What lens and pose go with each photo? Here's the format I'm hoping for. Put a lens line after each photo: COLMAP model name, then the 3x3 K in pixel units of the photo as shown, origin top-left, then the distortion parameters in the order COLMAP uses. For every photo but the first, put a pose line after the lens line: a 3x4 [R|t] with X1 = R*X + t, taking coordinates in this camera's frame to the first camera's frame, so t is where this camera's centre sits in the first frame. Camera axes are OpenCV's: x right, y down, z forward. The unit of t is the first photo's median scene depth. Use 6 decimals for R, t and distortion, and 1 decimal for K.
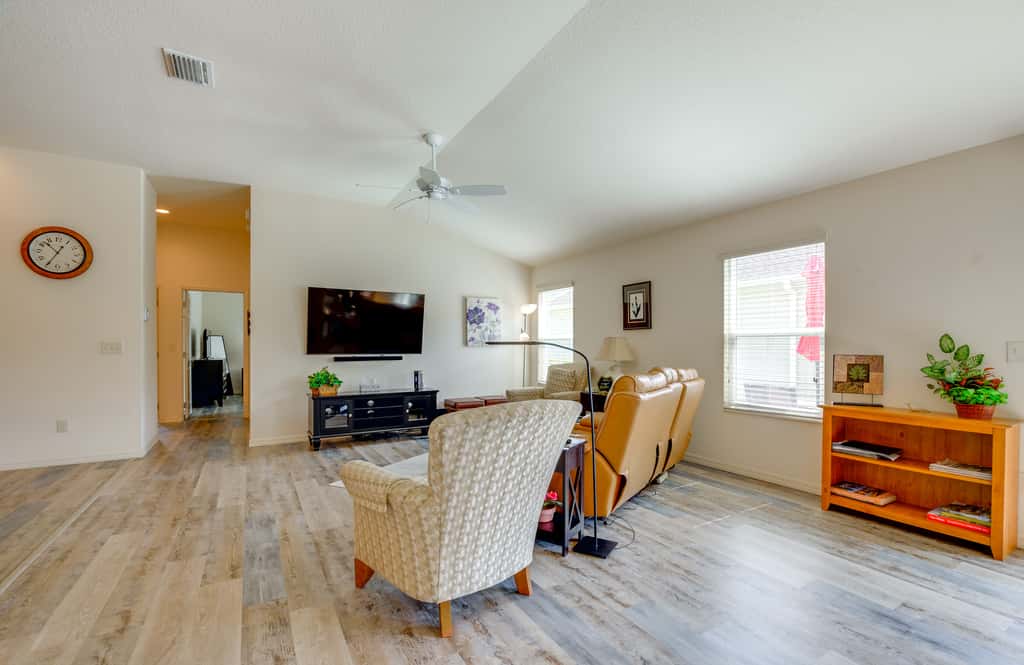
lens RADIAL K [[448.0, 0, 522.6], [0, 448.0, 351.9], [0, 0, 1]] dist [-0.010723, 0.000981]
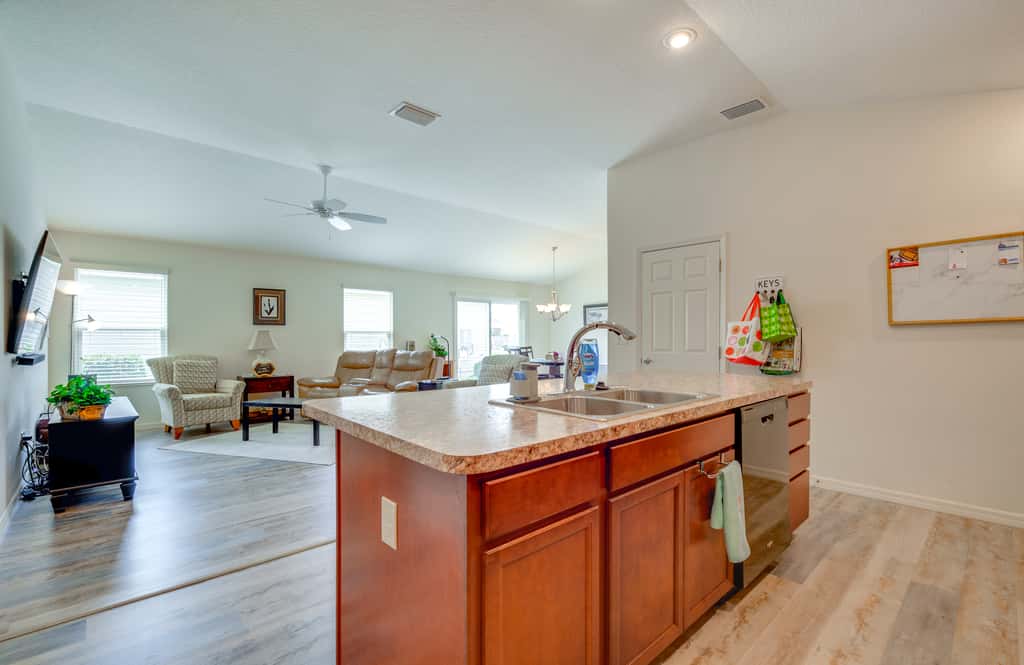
lens RADIAL K [[457.8, 0, 520.6], [0, 457.8, 339.6], [0, 0, 1]] dist [0.001538, 0.000417]
pose [[-0.198221, -0.005319, 0.980143, -1.643572], [0.010971, 0.999911, 0.007645, -0.013445], [-0.980096, 0.012268, -0.198145, 0.771215]]
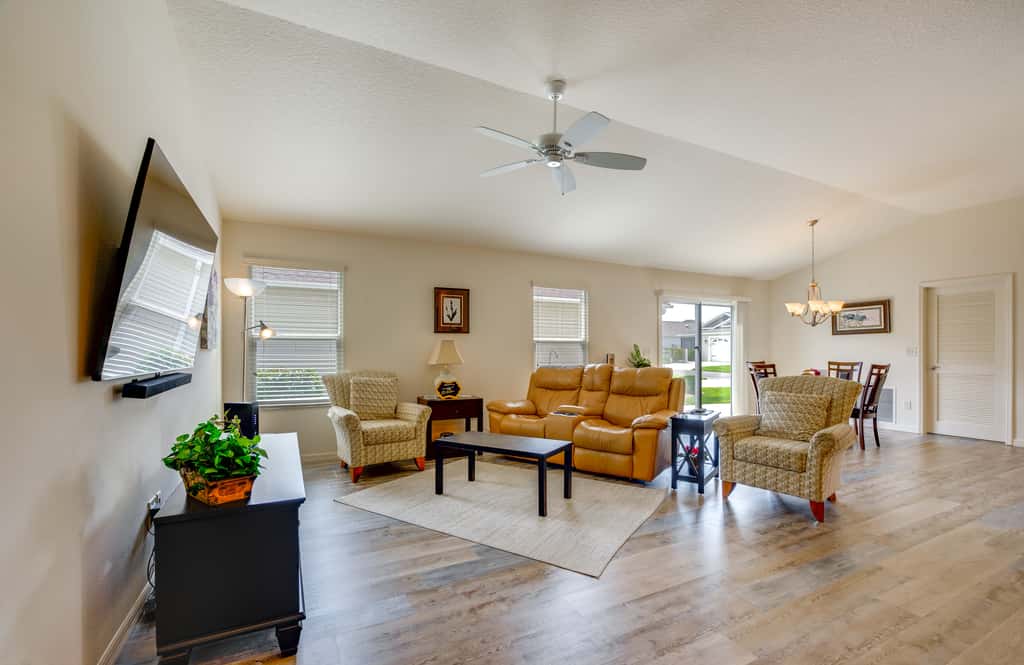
lens RADIAL K [[448.0, 0, 522.6], [0, 448.0, 351.9], [0, 0, 1]] dist [-0.010723, 0.000981]
pose [[0.067129, -0.005651, 0.997728, -1.061917], [0.011602, 0.999921, 0.004882, -0.014135], [-0.997677, 0.011248, 0.067189, 1.071207]]
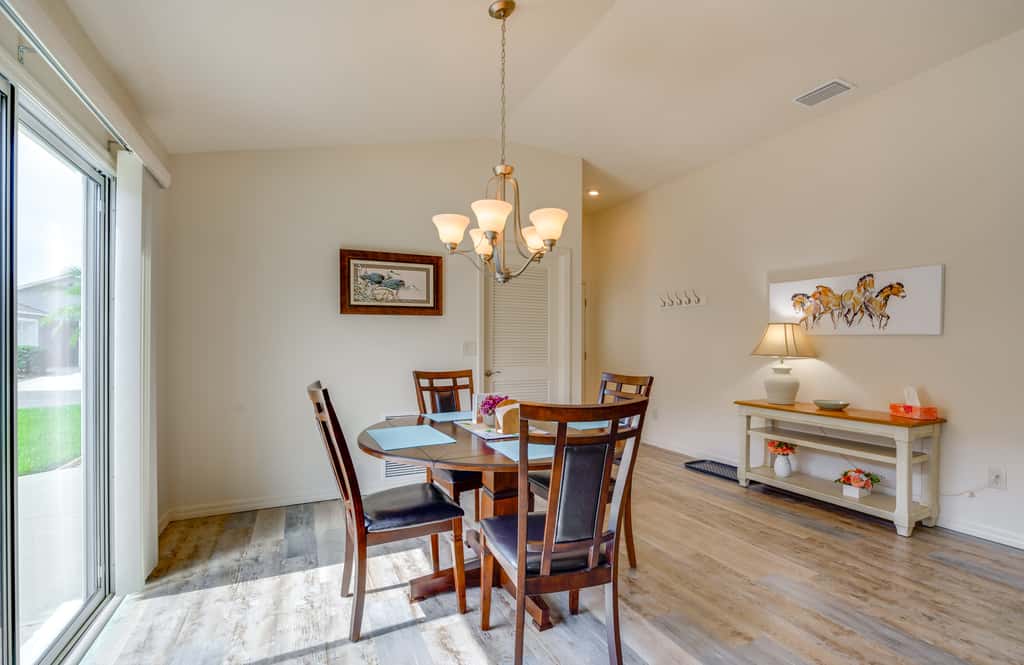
lens RADIAL K [[457.8, 0, 520.6], [0, 457.8, 339.6], [0, 0, 1]] dist [0.001538, 0.000417]
pose [[-0.994509, -0.004509, 0.104557, 0.497476], [-0.004313, 0.999988, 0.002103, -0.011717], [-0.104566, 0.001640, -0.994517, 0.756394]]
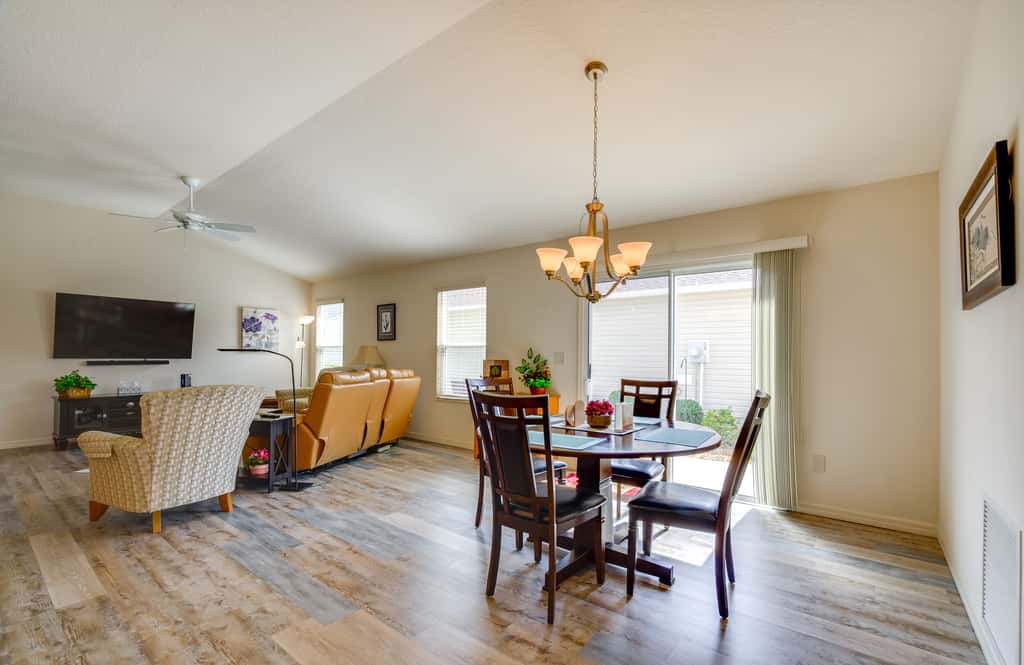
lens RADIAL K [[448.0, 0, 522.6], [0, 448.0, 351.9], [0, 0, 1]] dist [-0.010723, 0.000981]
pose [[0.936259, 0.010832, 0.351145, 0.238452], [-0.004995, 0.999834, -0.017524, 0.004796], [-0.351276, 0.014653, 0.936157, -0.467209]]
